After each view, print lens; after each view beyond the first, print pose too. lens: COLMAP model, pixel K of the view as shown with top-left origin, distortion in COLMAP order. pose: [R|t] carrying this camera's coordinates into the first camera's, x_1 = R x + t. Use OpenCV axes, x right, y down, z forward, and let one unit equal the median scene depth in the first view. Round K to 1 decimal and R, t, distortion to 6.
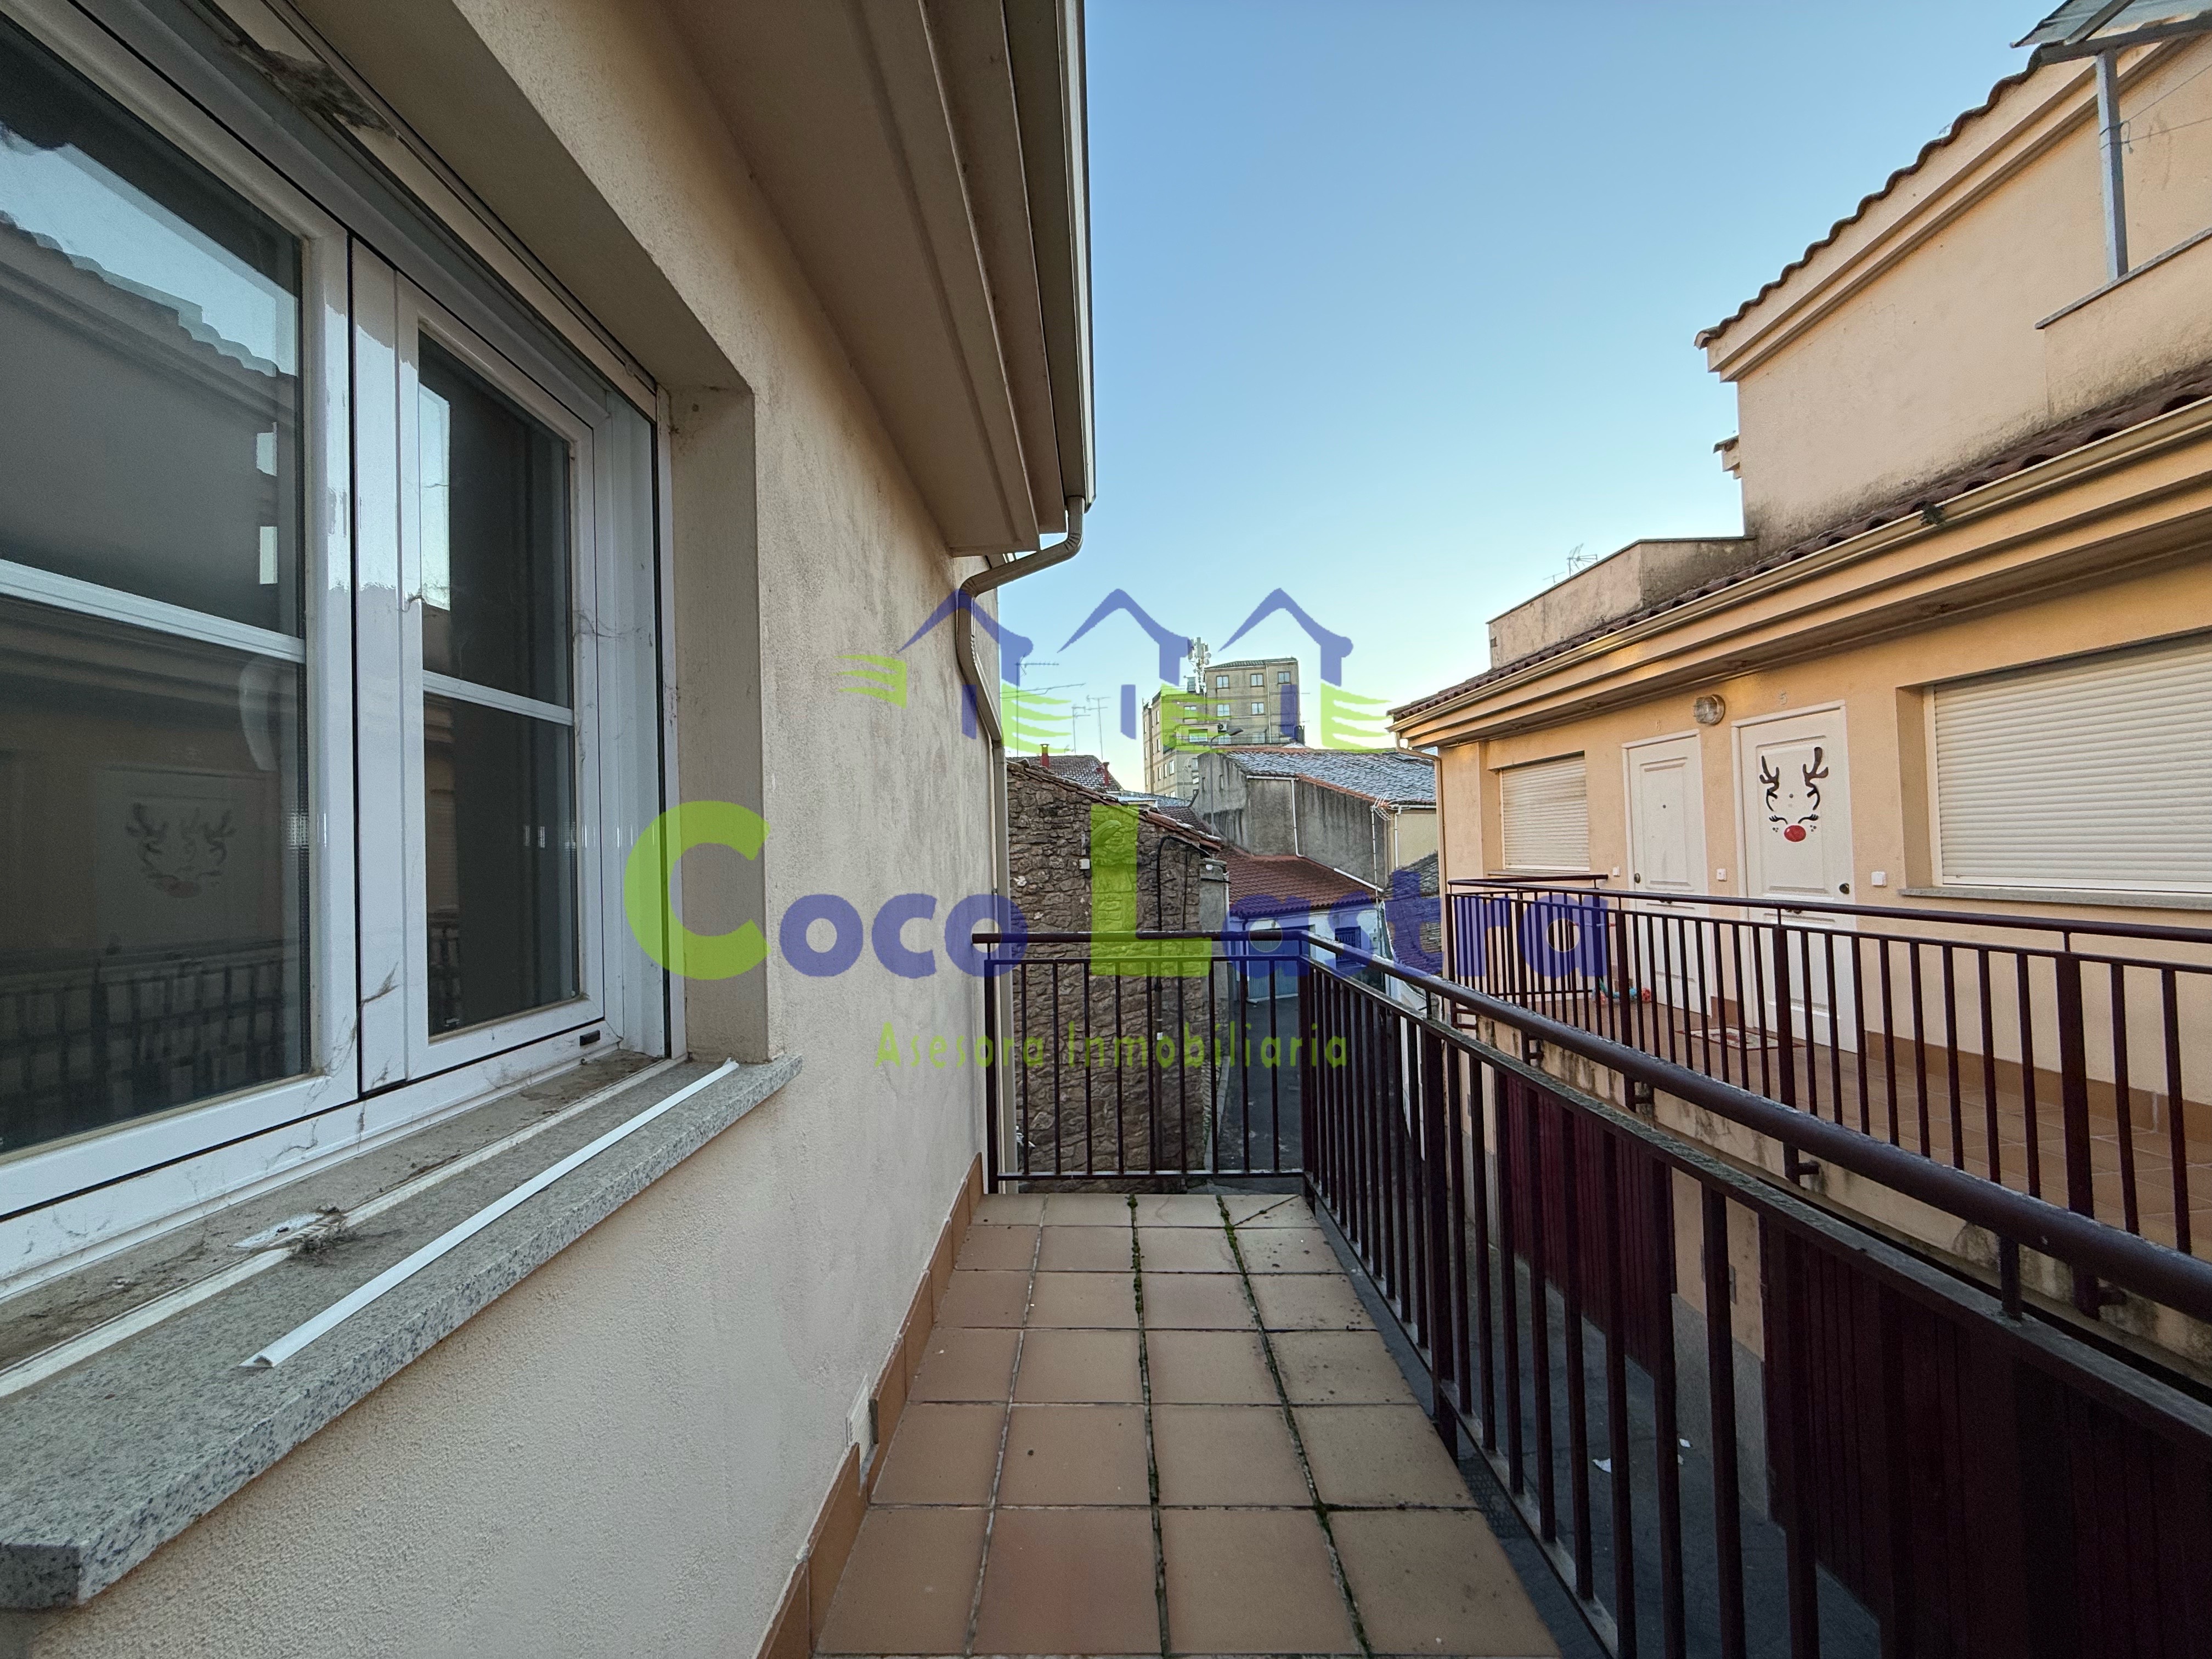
lens RADIAL K [[875.2, 0, 1094.9], [0, 875.2, 832.3], [0, 0, 1]] dist [-0.000064, -0.000672]
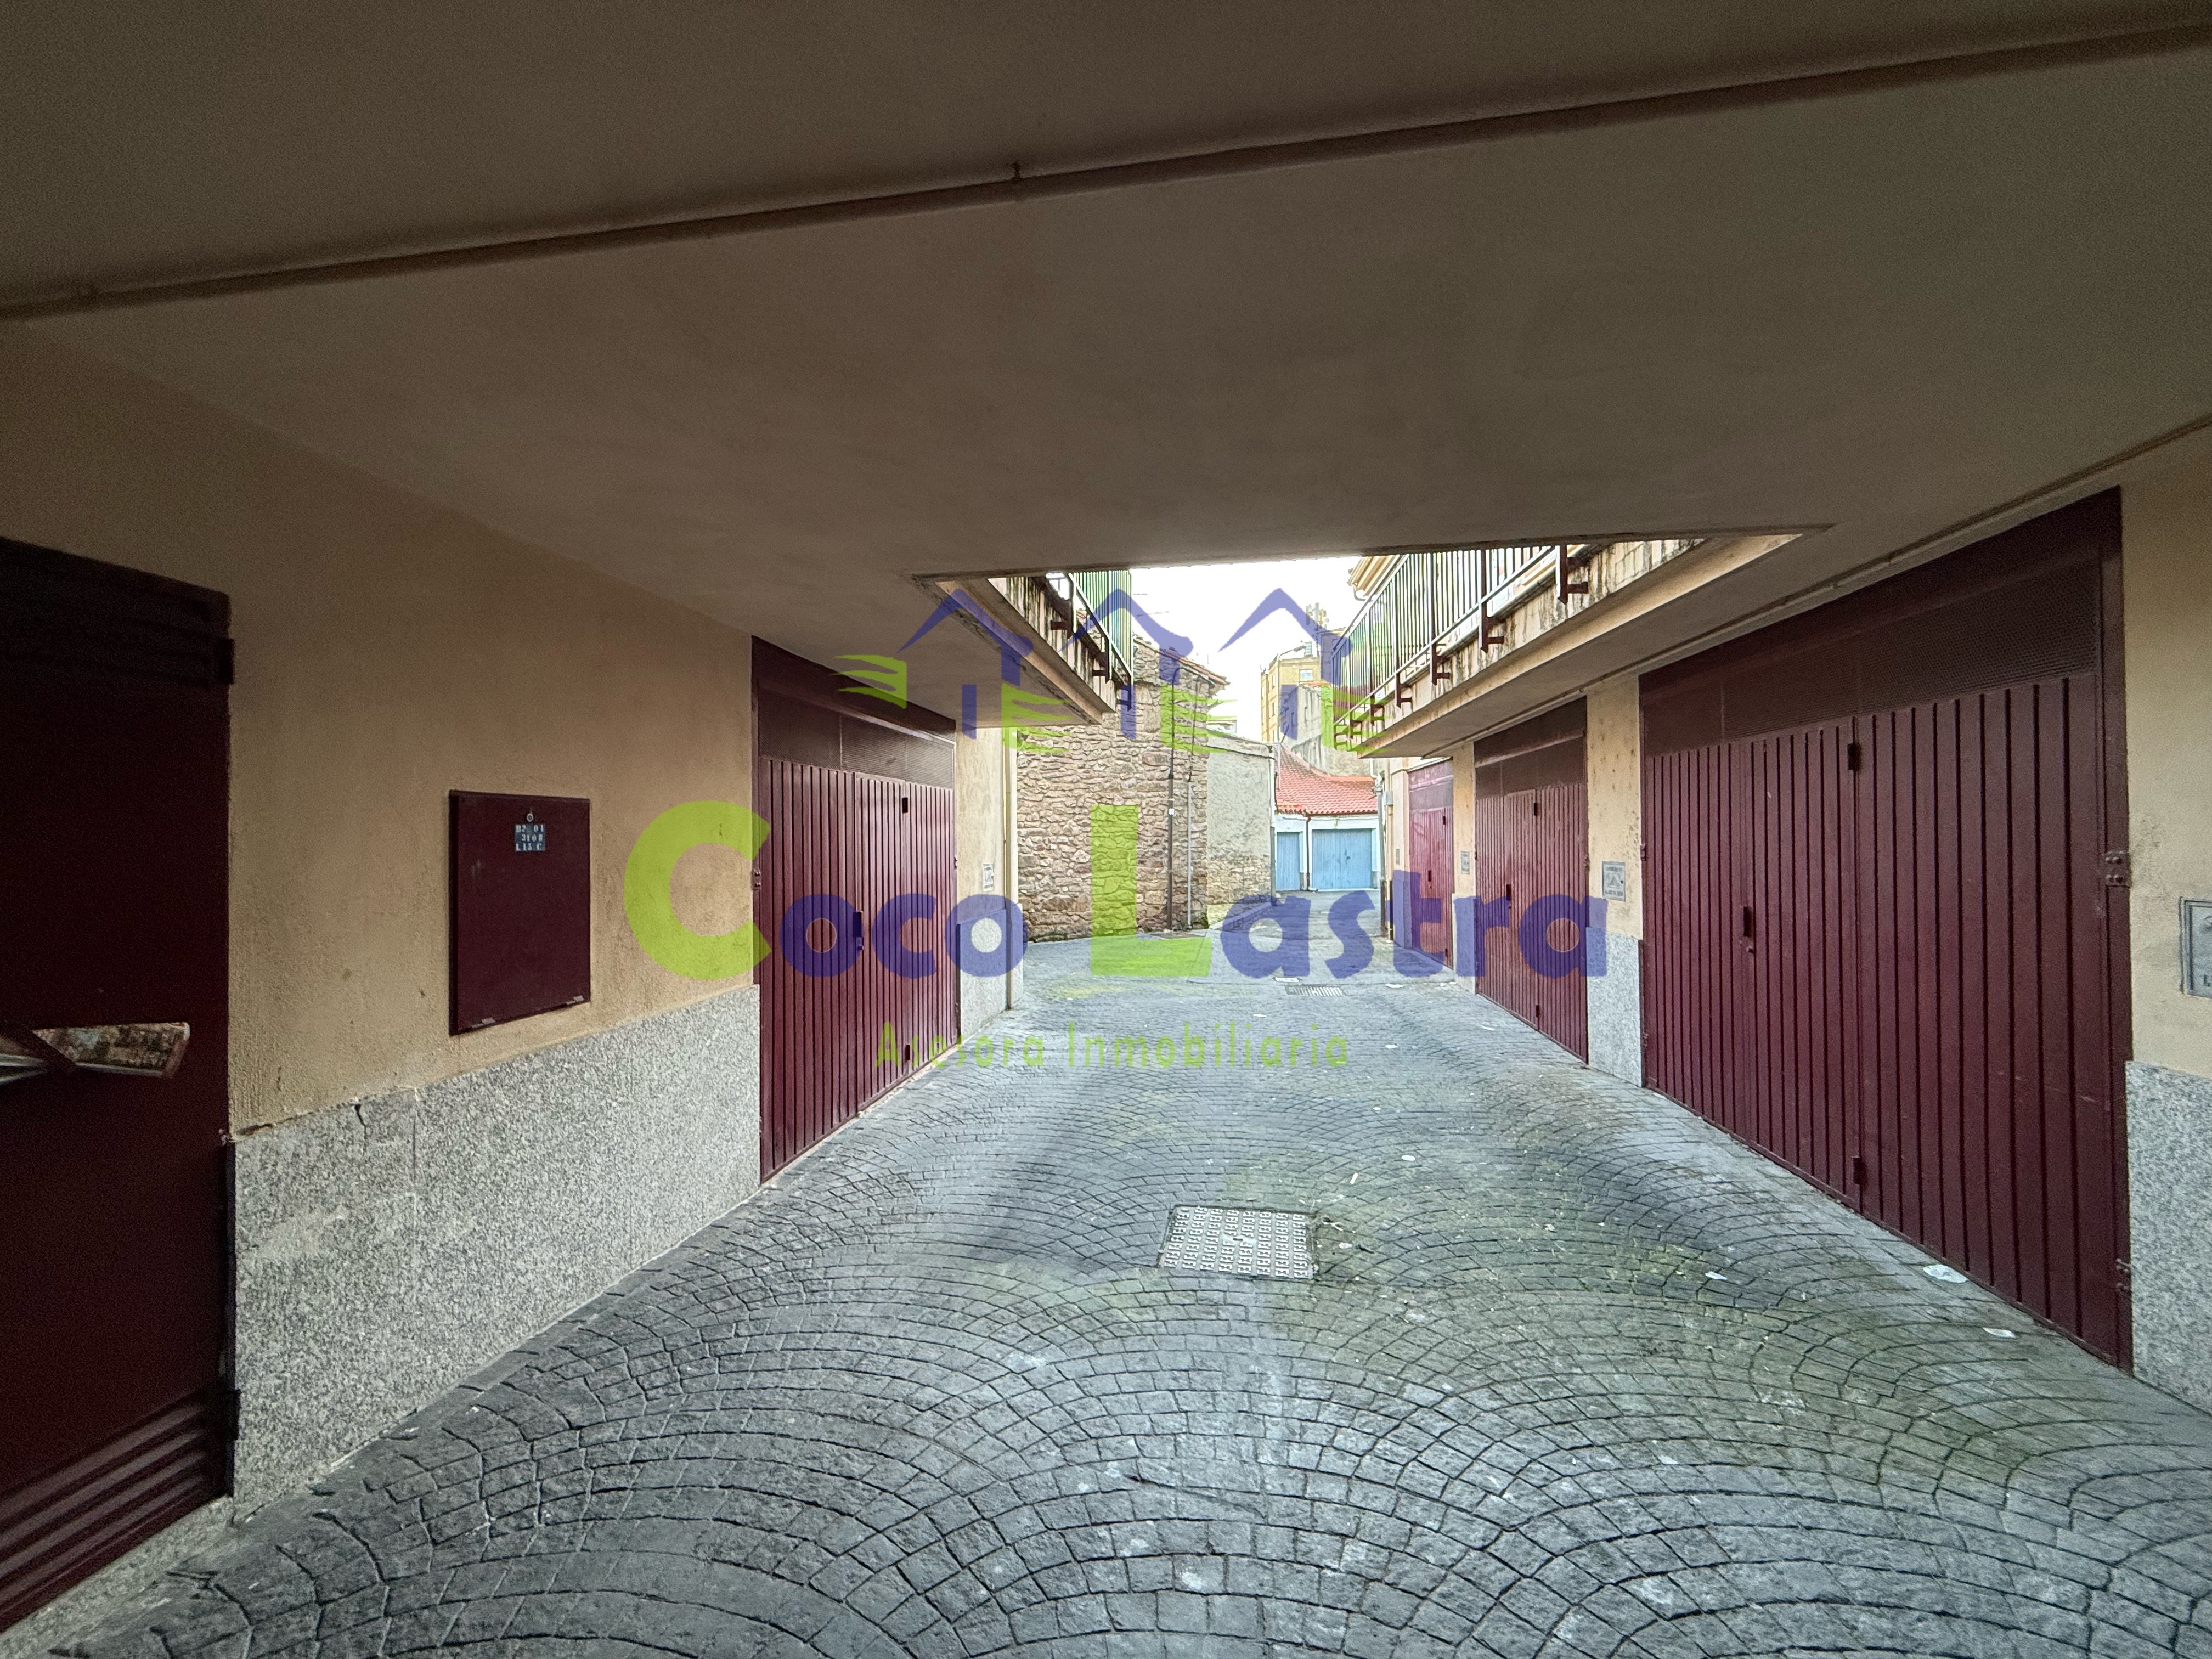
lens RADIAL K [[875.2, 0, 1094.9], [0, 875.2, 832.3], [0, 0, 1]] dist [-0.000064, -0.000672]
pose [[0.988736, 0.014364, -0.148981, 0.200070], [-0.012889, 0.999858, 0.010859, 0.314125], [0.149116, -0.008817, 0.988780, -0.471089]]
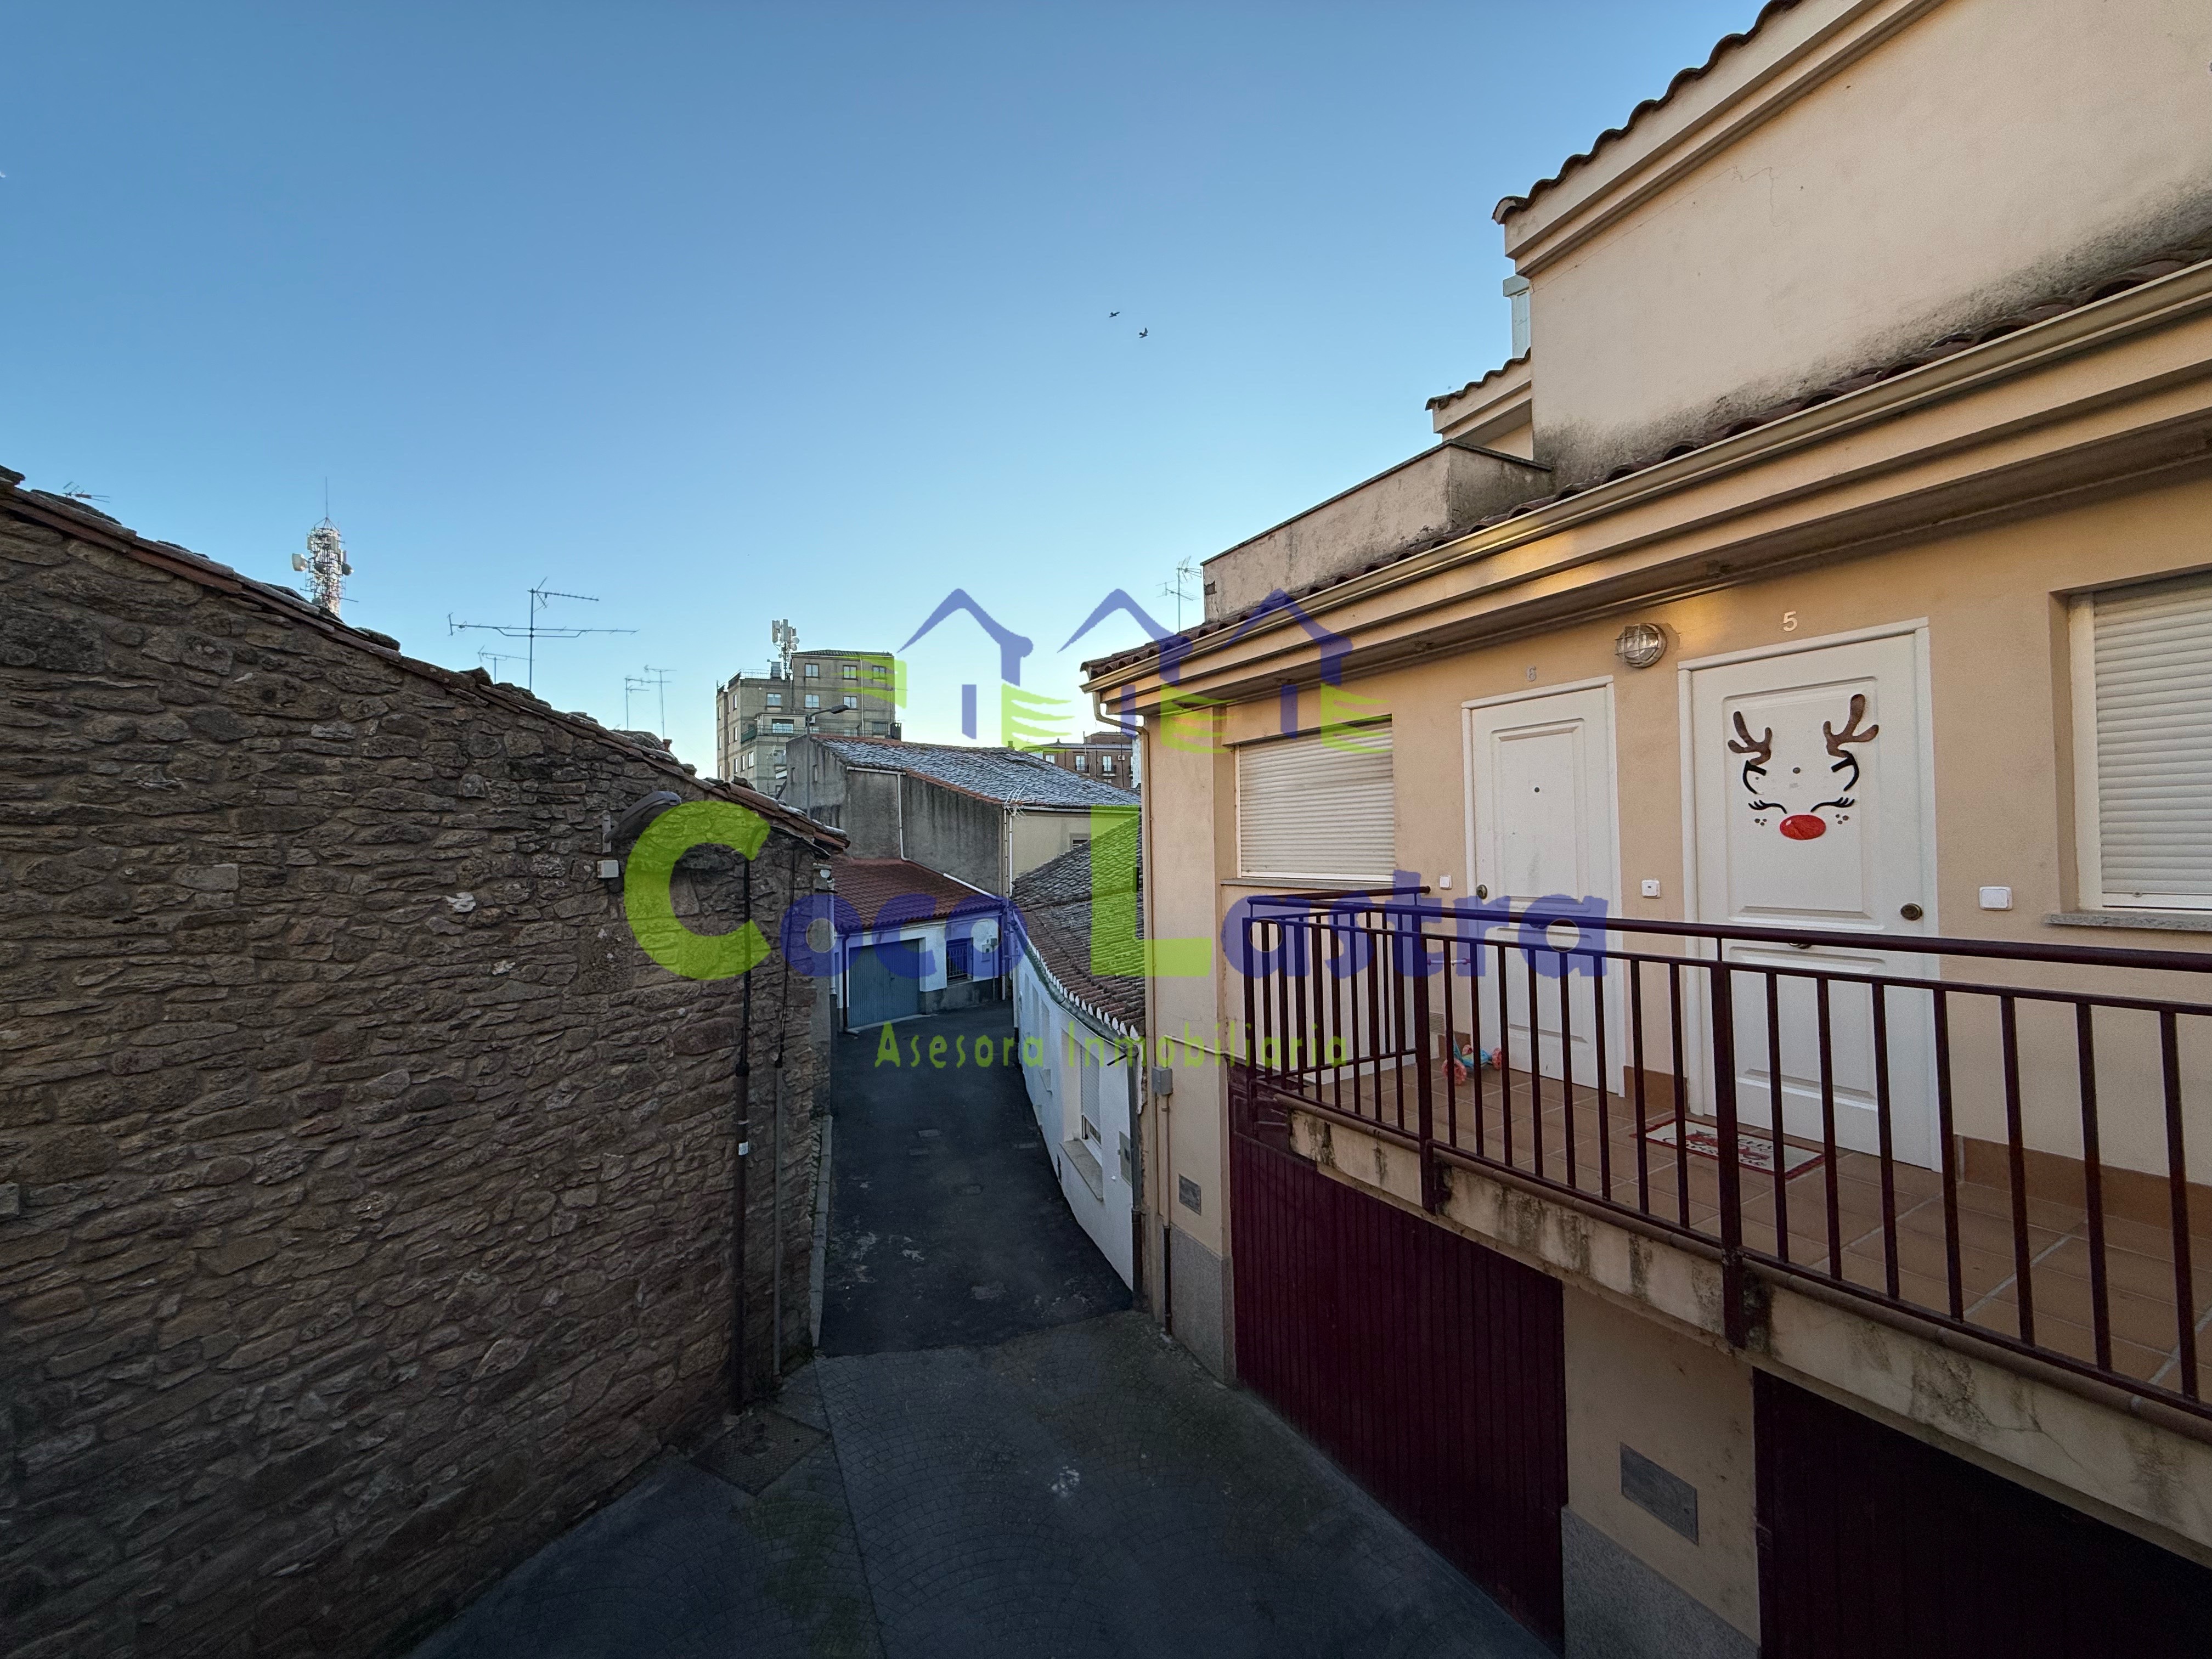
lens RADIAL K [[875.2, 0, 1094.9], [0, 875.2, 832.3], [0, 0, 1]] dist [-0.000064, -0.000672]
pose [[0.893058, 0.021409, 0.449432, 0.016990], [-0.019250, 0.999771, -0.009373, 0.014081], [-0.449530, -0.000281, 0.893265, 0.422046]]
